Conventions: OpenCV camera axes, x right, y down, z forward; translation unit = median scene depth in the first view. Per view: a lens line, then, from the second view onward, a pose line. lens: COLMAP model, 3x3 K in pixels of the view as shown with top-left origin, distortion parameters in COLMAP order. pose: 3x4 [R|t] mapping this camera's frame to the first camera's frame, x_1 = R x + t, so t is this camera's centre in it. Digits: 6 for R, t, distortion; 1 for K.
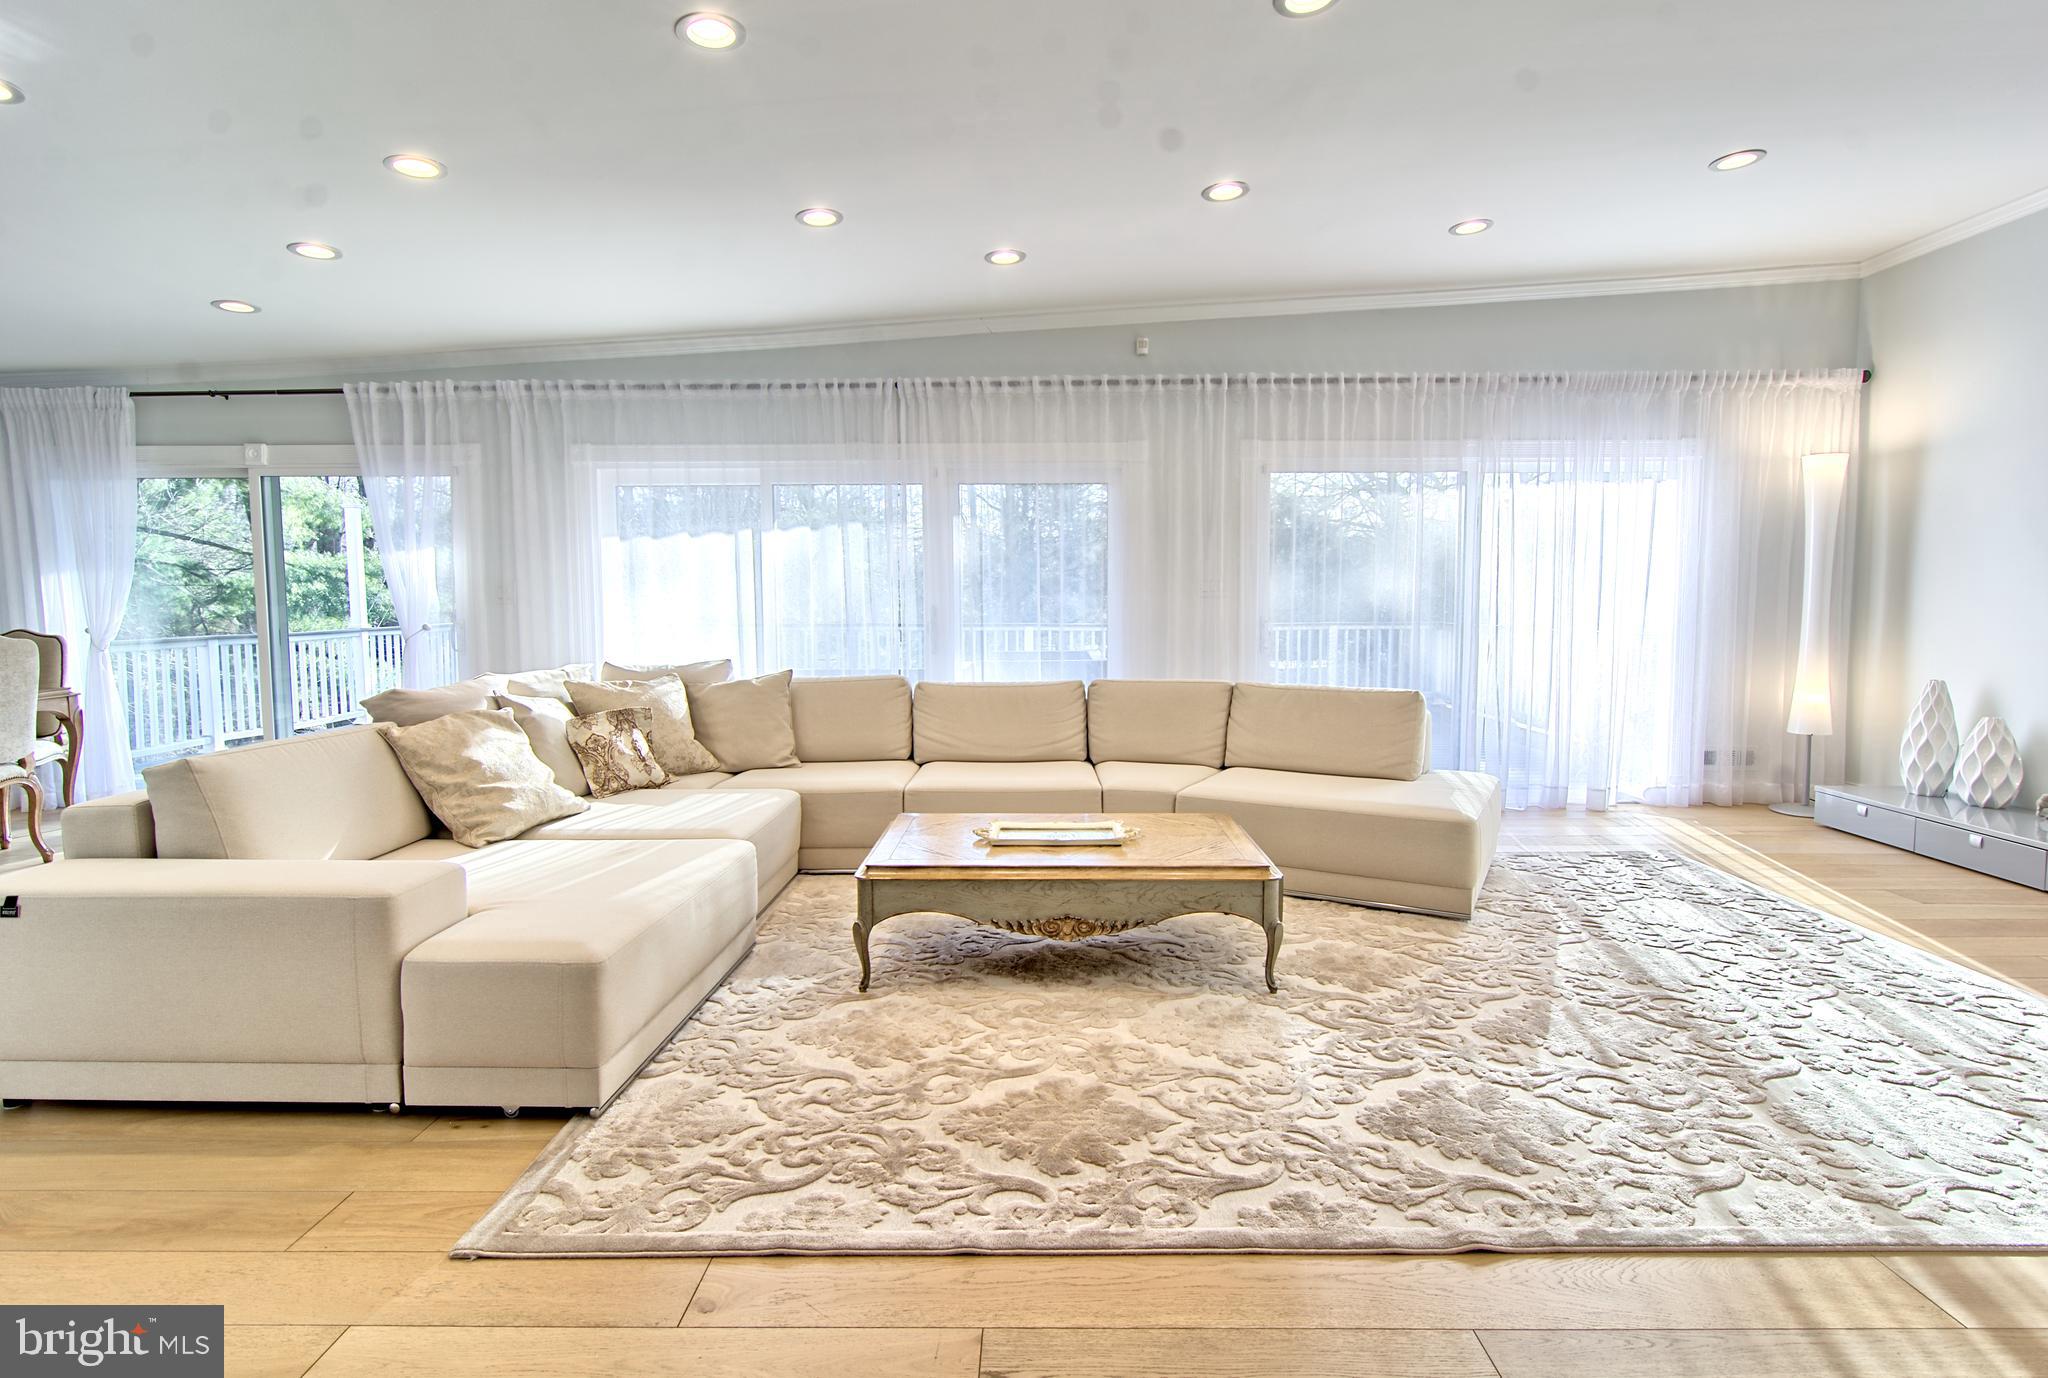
lens RADIAL K [[1015.9, 0, 1028.3], [0, 1015.9, 656.1], [0, 0, 1]] dist [-0.001414, -0.000839]
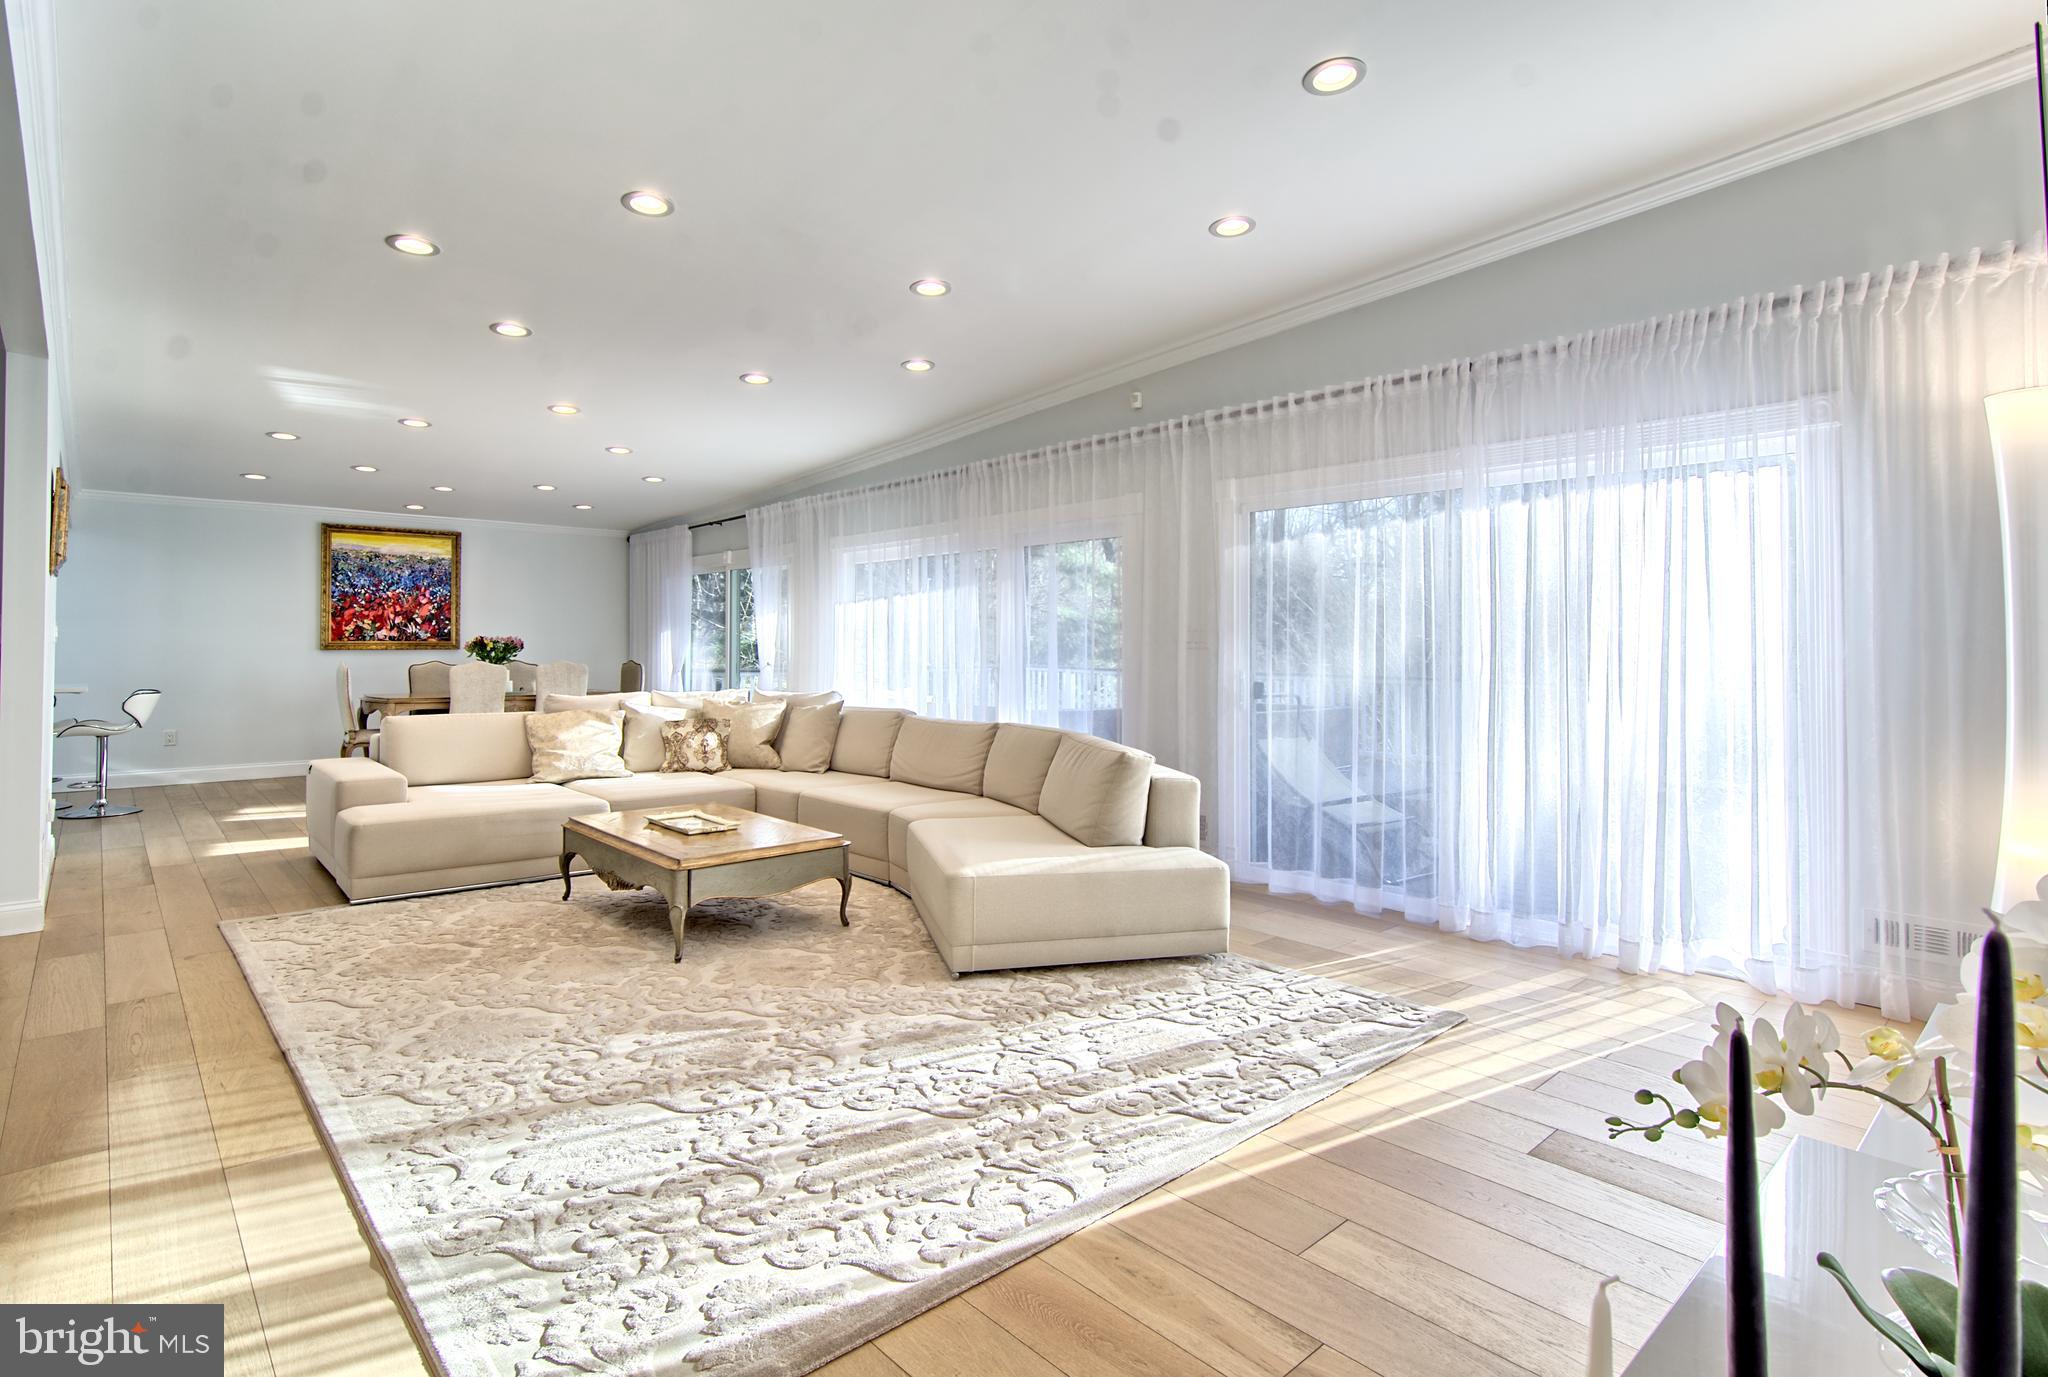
lens RADIAL K [[1015.9, 0, 1028.3], [0, 1015.9, 655.6], [0, 0, 1]] dist [-0.001414, -0.000839]
pose [[0.685468, 0.009244, -0.728044, 0.935609], [-0.044054, 0.998614, -0.028798, -0.017672], [0.726769, 0.051813, 0.684925, 0.277172]]
